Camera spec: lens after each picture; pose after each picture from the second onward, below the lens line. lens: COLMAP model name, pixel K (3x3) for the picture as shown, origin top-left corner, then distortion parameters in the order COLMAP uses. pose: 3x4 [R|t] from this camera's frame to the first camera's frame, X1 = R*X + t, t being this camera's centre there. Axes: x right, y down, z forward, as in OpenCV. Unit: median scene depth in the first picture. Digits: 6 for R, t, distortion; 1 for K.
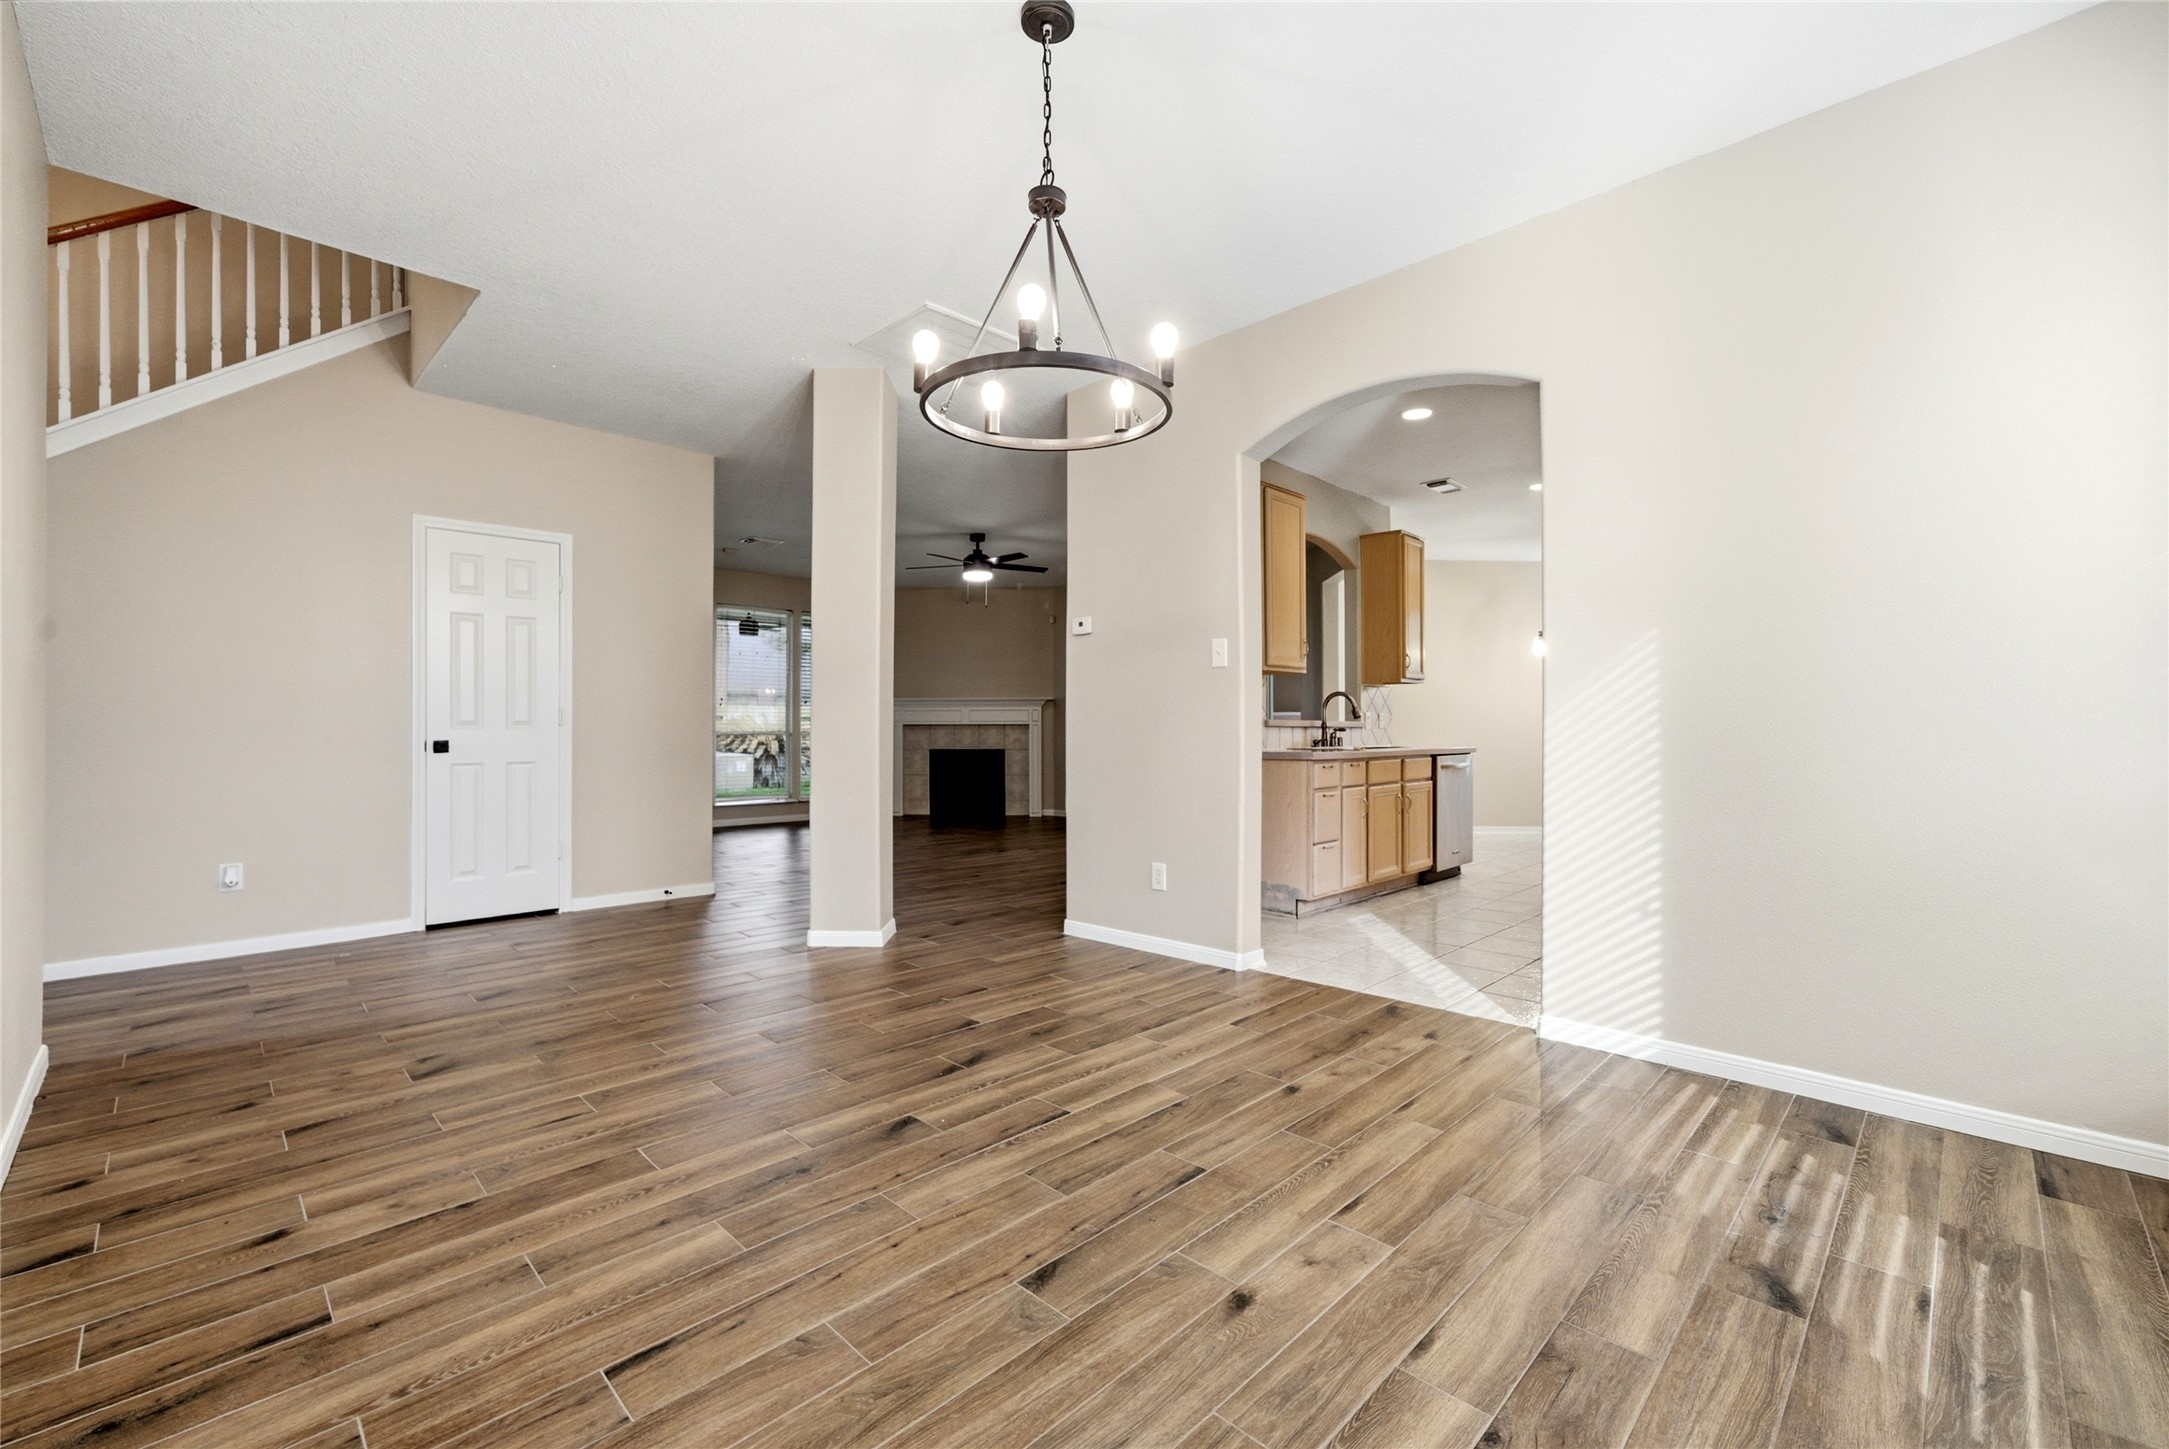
lens RADIAL K [[929.3, 0, 1095.4], [0, 929.3, 724.6], [0, 0, 1]] dist [-0.002177, -0.000381]
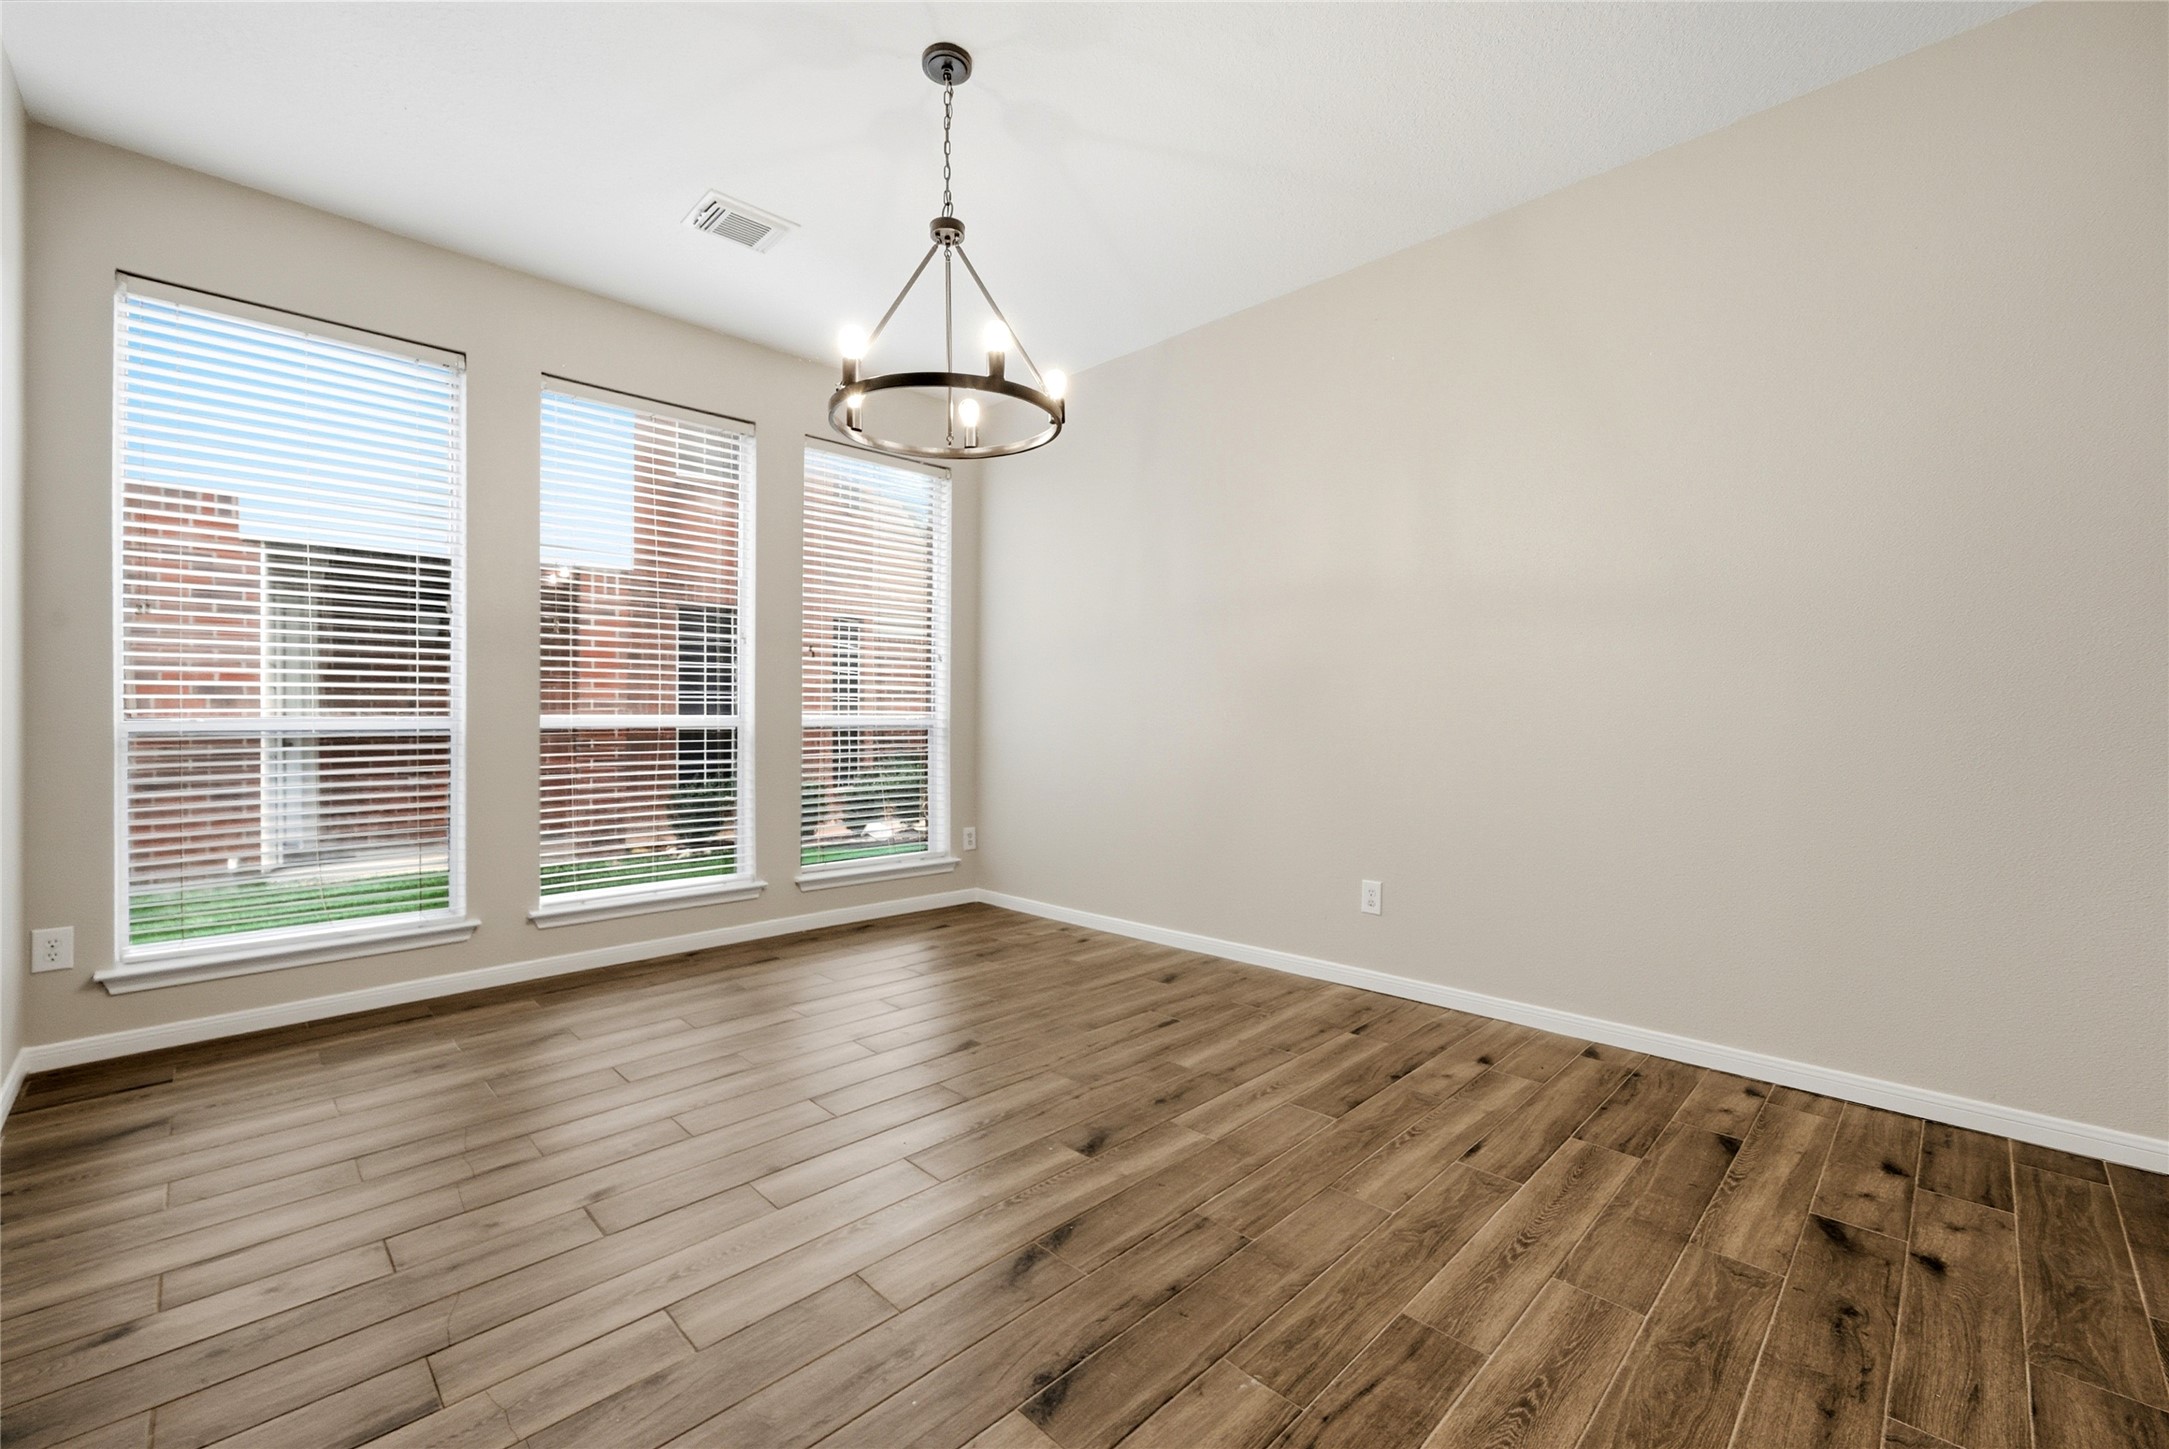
lens RADIAL K [[929.3, 0, 1095.4], [0, 929.3, 724.6], [0, 0, 1]] dist [-0.002177, -0.000381]
pose [[-0.999961, -0.000987, 0.008770, -0.241367], [-0.000934, 0.999981, 0.006075, 0.008139], [-0.008776, 0.006066, -0.999943, 2.138039]]
